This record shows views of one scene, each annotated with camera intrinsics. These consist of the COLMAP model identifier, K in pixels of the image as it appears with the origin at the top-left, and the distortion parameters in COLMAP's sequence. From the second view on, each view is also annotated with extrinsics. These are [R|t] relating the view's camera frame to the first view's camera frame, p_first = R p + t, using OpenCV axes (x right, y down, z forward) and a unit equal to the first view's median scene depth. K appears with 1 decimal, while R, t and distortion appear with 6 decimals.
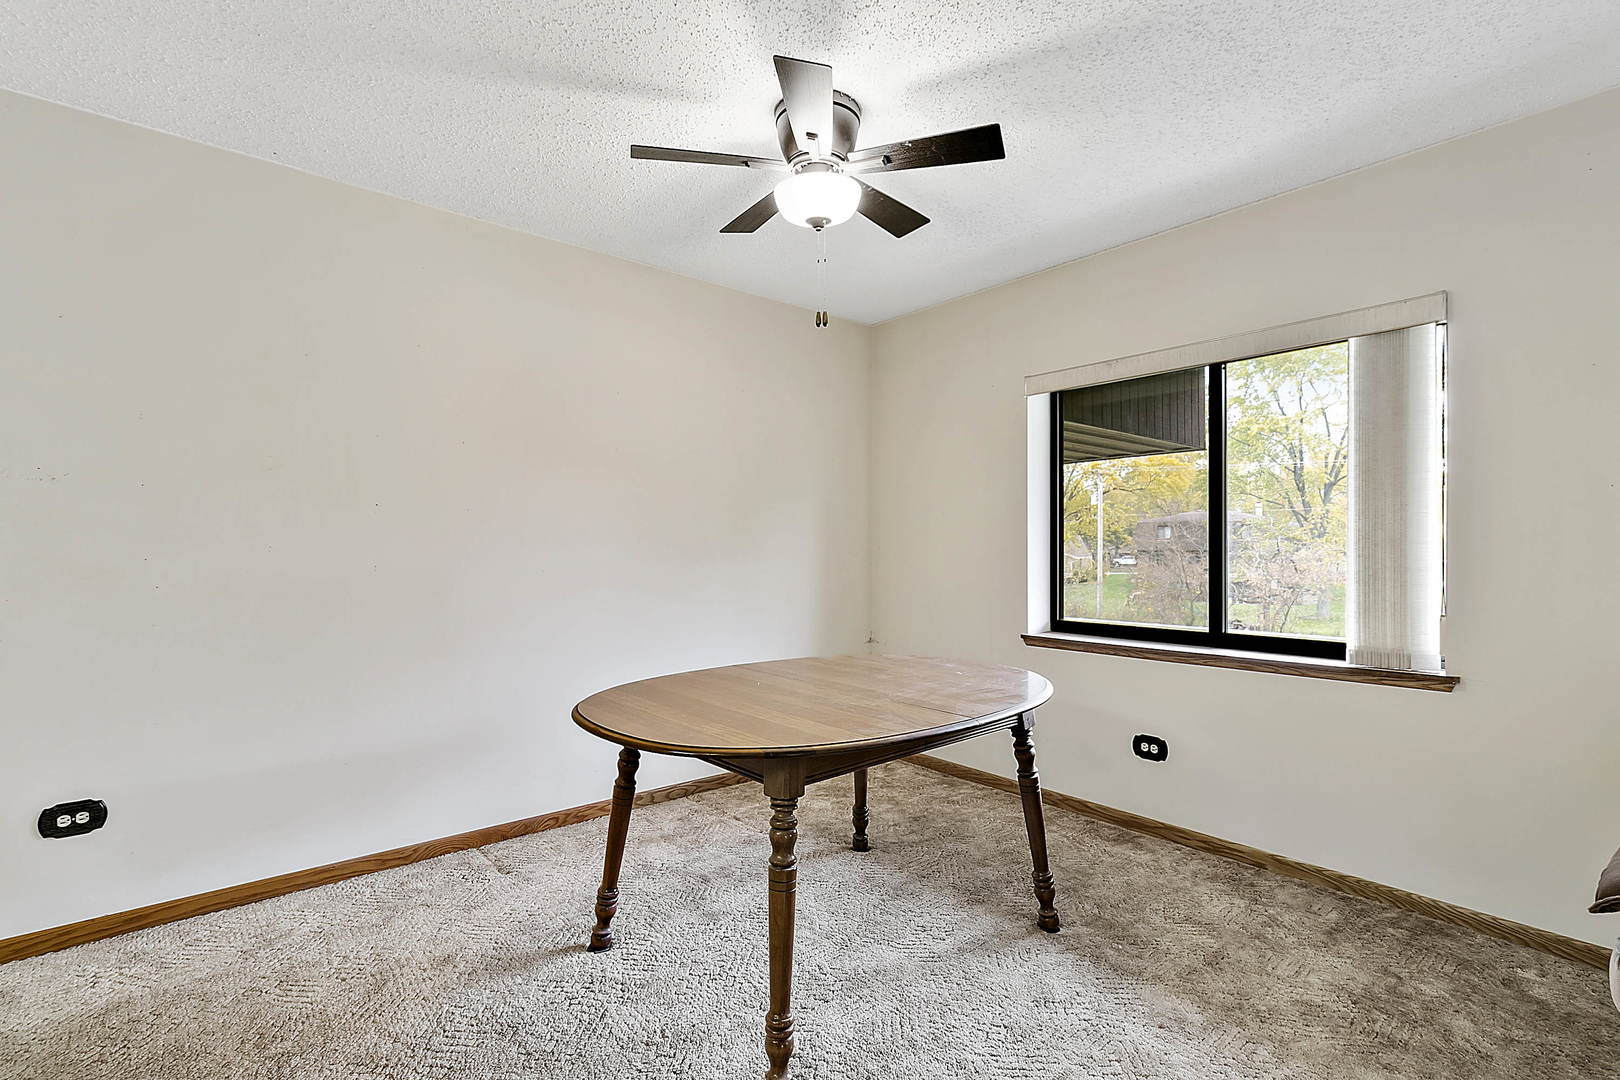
lens RADIAL K [[749.8, 0, 810.4], [0, 749.8, 548.3], [0, 0, 1]] dist [0.004463, -0.001239]
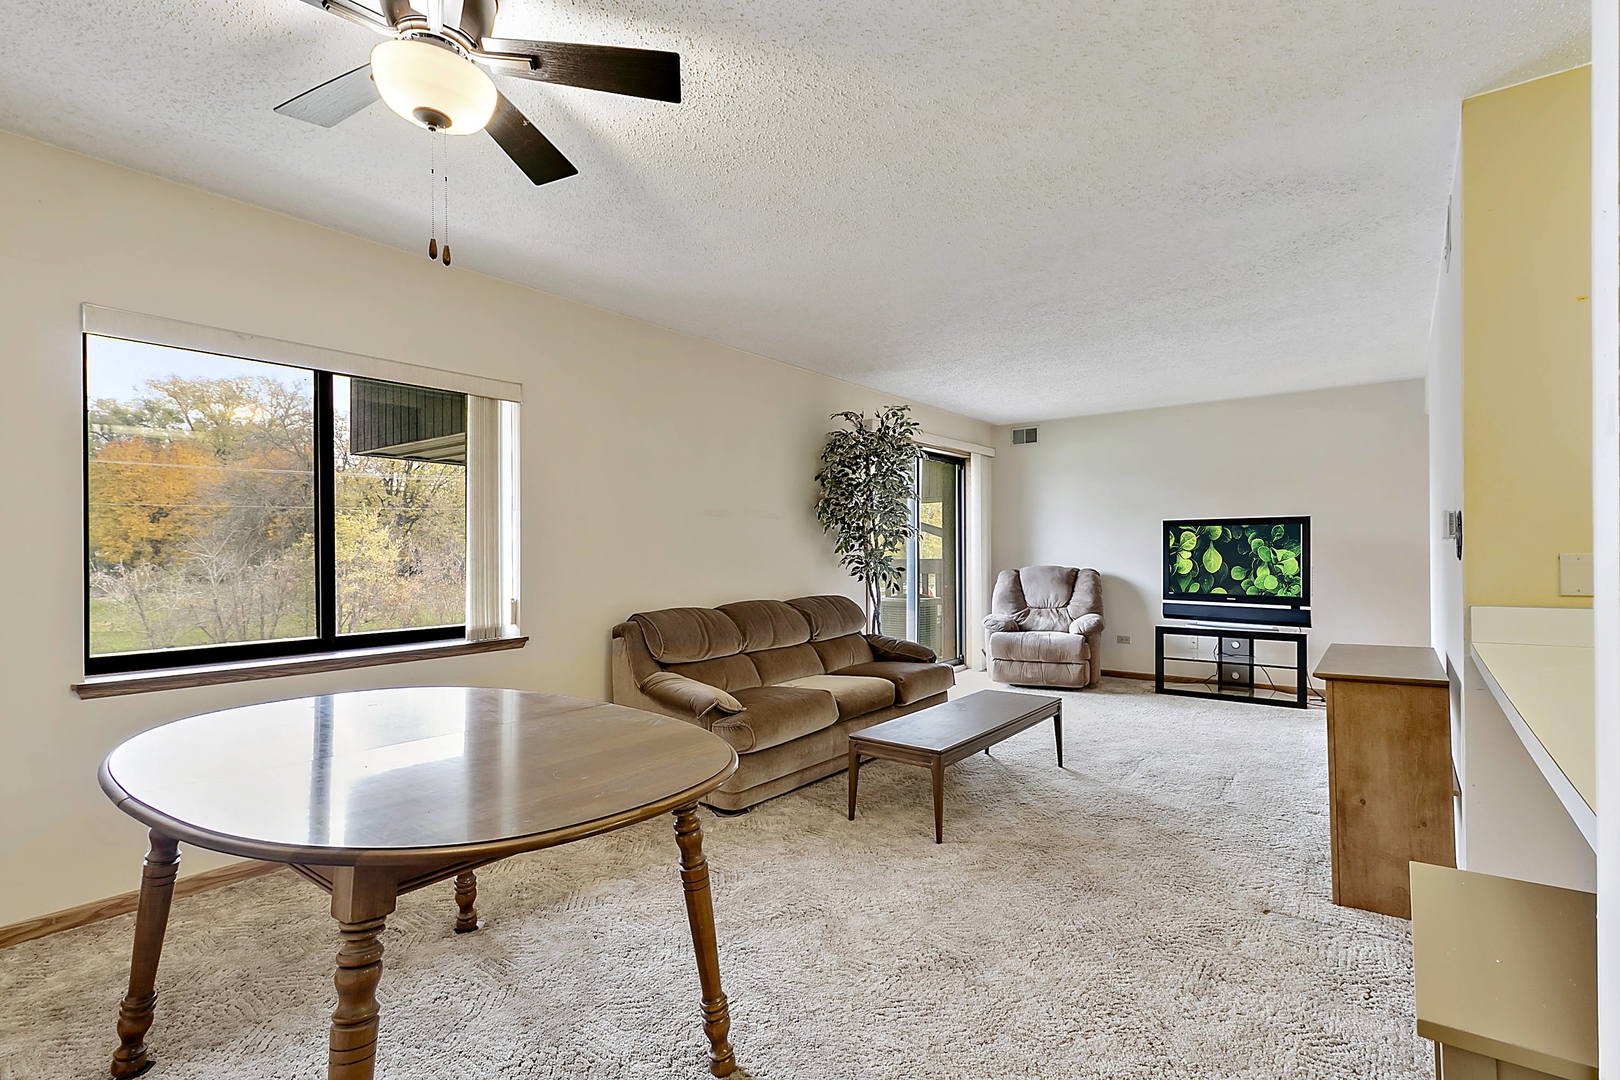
lens RADIAL K [[749.8, 0, 810.4], [0, 749.8, 548.3], [0, 0, 1]] dist [0.004463, -0.001239]
pose [[-0.204786, 0.006292, 0.978787, -0.671167], [0.006668, 0.999965, -0.005033, 0.001243], [-0.978784, 0.005496, -0.204820, 0.657786]]
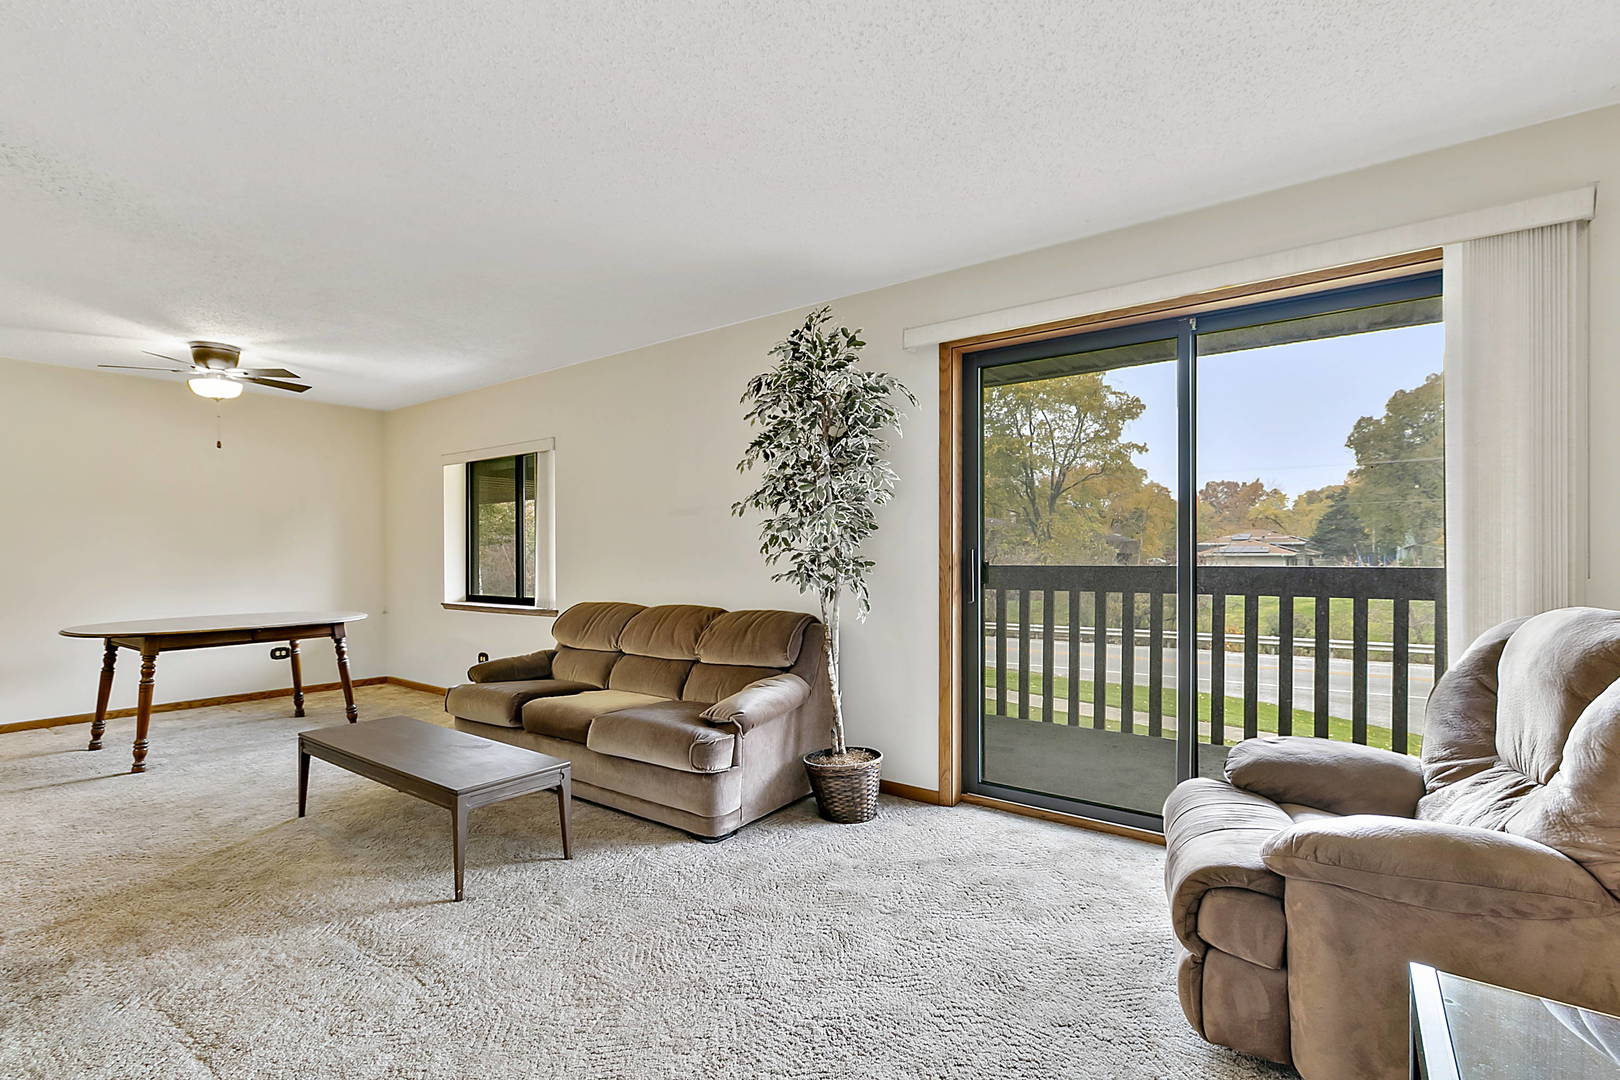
lens RADIAL K [[749.8, 0, 810.4], [0, 749.8, 548.3], [0, 0, 1]] dist [0.004463, -0.001239]
pose [[0.969553, 0.000733, 0.244879, 0.918634], [0.000046, 0.999995, -0.003173, -0.007674], [-0.244881, 0.003087, 0.969548, -1.206999]]
